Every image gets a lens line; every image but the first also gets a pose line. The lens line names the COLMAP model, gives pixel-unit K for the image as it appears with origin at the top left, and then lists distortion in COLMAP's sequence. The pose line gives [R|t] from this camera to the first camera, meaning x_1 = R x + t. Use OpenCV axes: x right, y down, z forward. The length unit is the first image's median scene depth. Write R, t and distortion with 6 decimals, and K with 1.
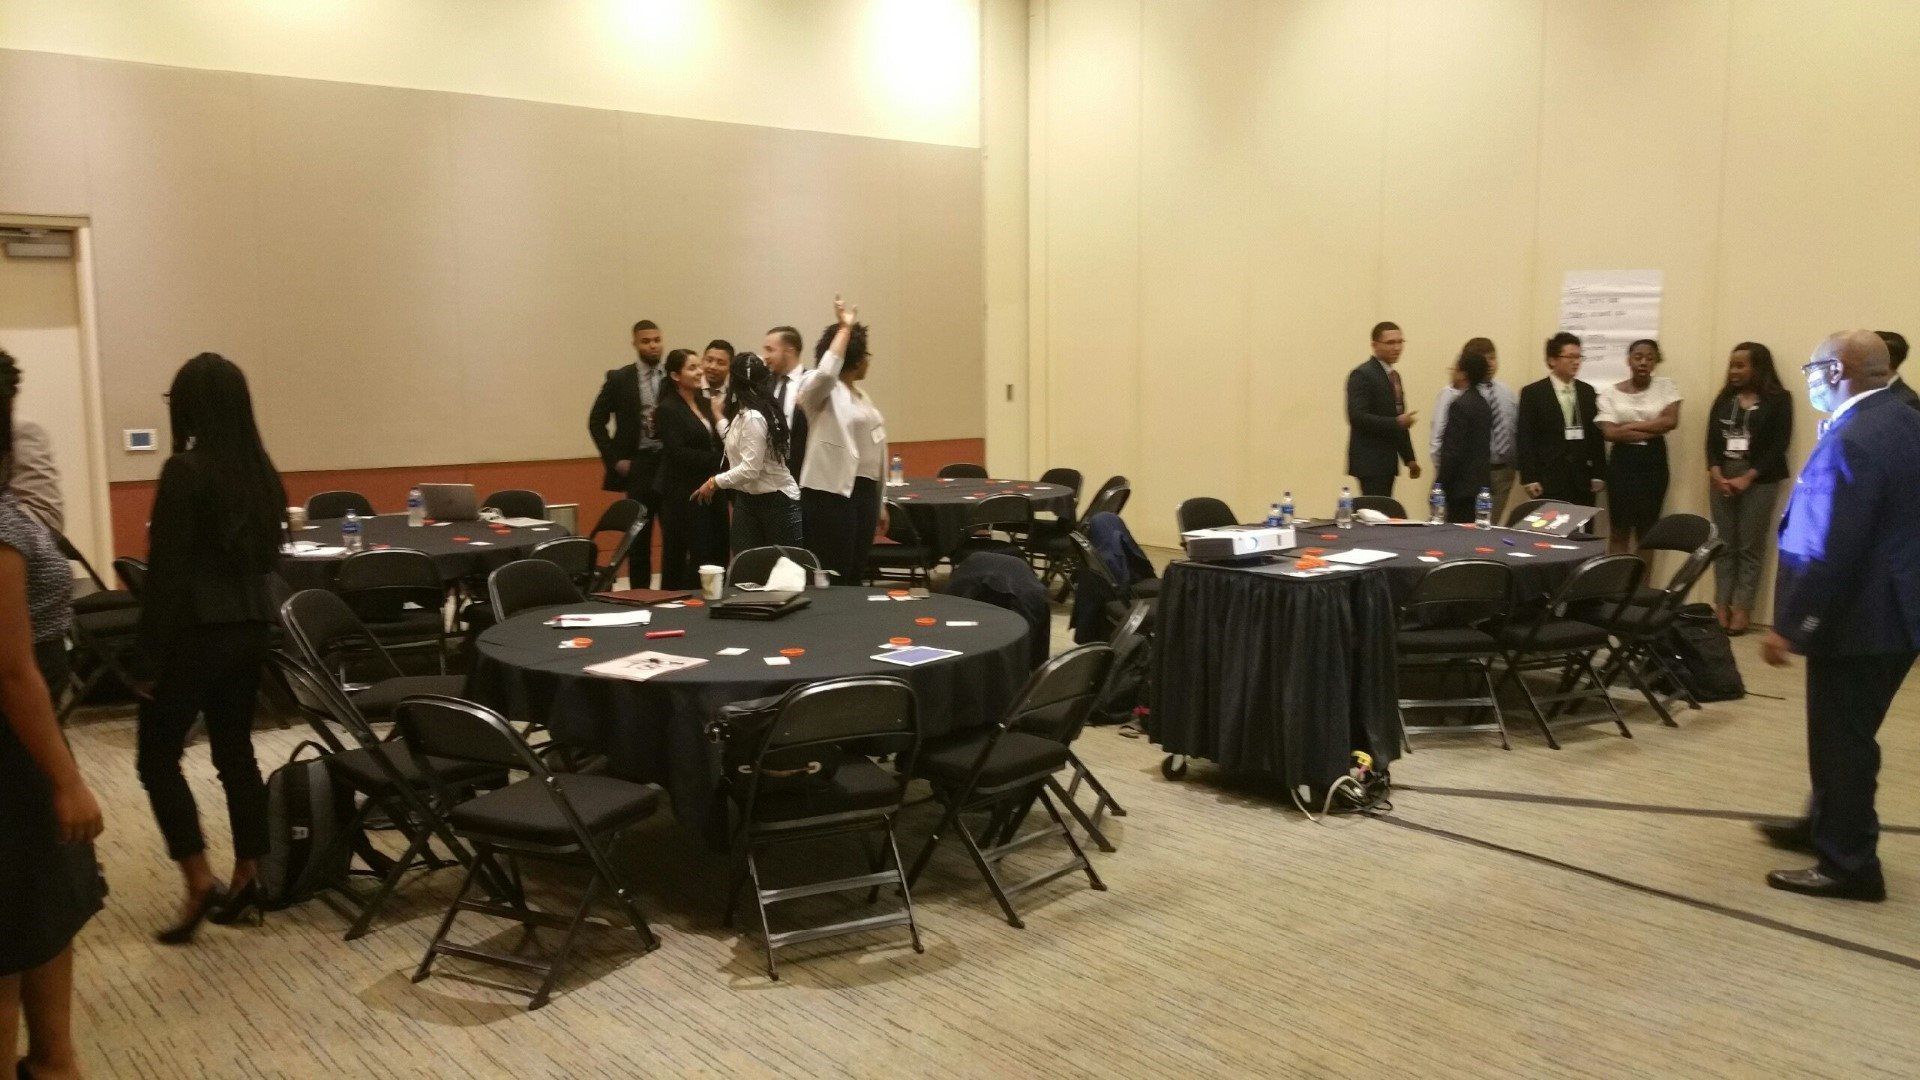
lens RADIAL K [[1571.0, 0, 969.1], [0, 1571.0, 555.2], [0, 0, 1]] dist [0.142087, -0.281033]
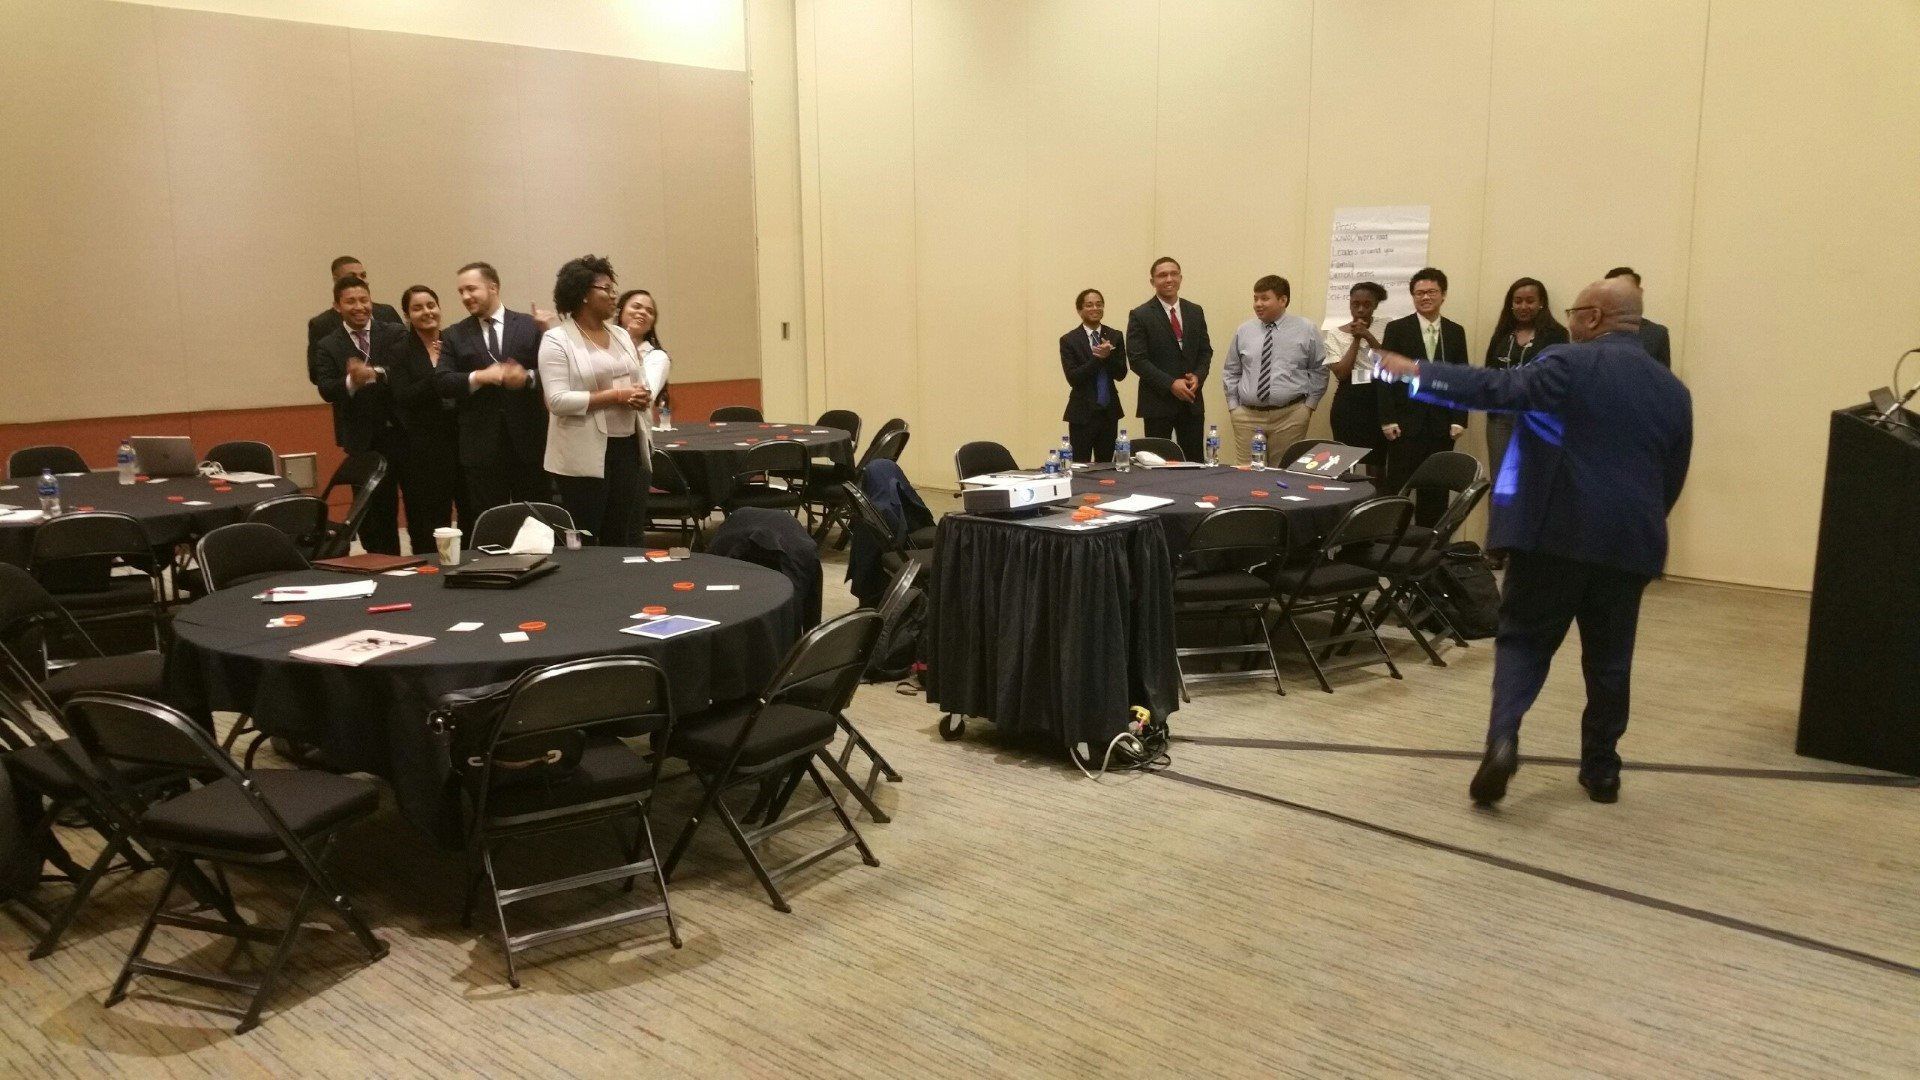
lens RADIAL K [[1570.2, 0, 939.5], [0, 1570.2, 568.6], [0, 0, 1]] dist [0.138405, -0.263401]
pose [[0.993392, -0.022614, 0.112521, 0.017077], [0.016943, 0.998550, 0.051100, -0.012559], [-0.113514, -0.048856, 0.992335, 0.051756]]
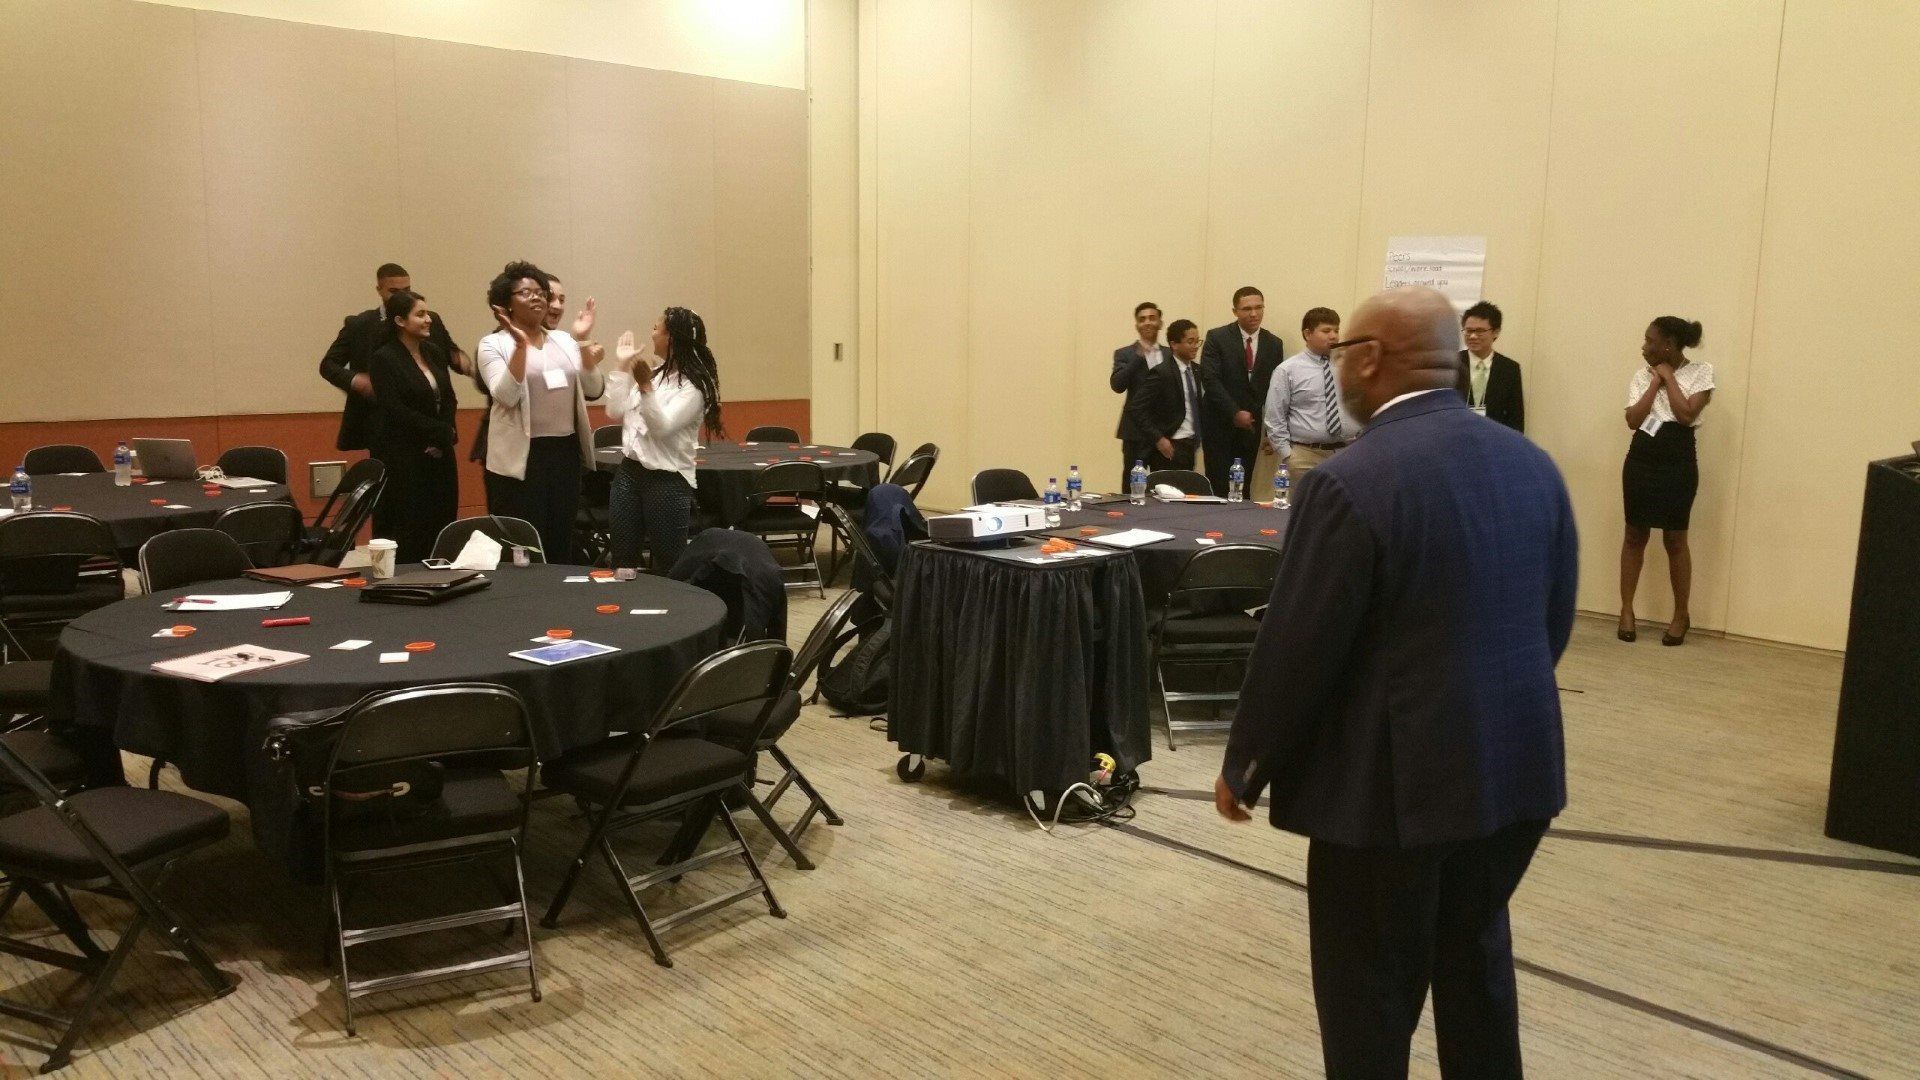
lens RADIAL K [[1571.0, 0, 969.1], [0, 1571.0, 555.2], [0, 0, 1]] dist [0.142087, -0.281033]
pose [[0.998242, 0.013605, 0.057688, 0.115201], [-0.015054, 0.999580, 0.024751, -0.012020], [-0.057327, -0.025576, 0.998028, 0.098090]]
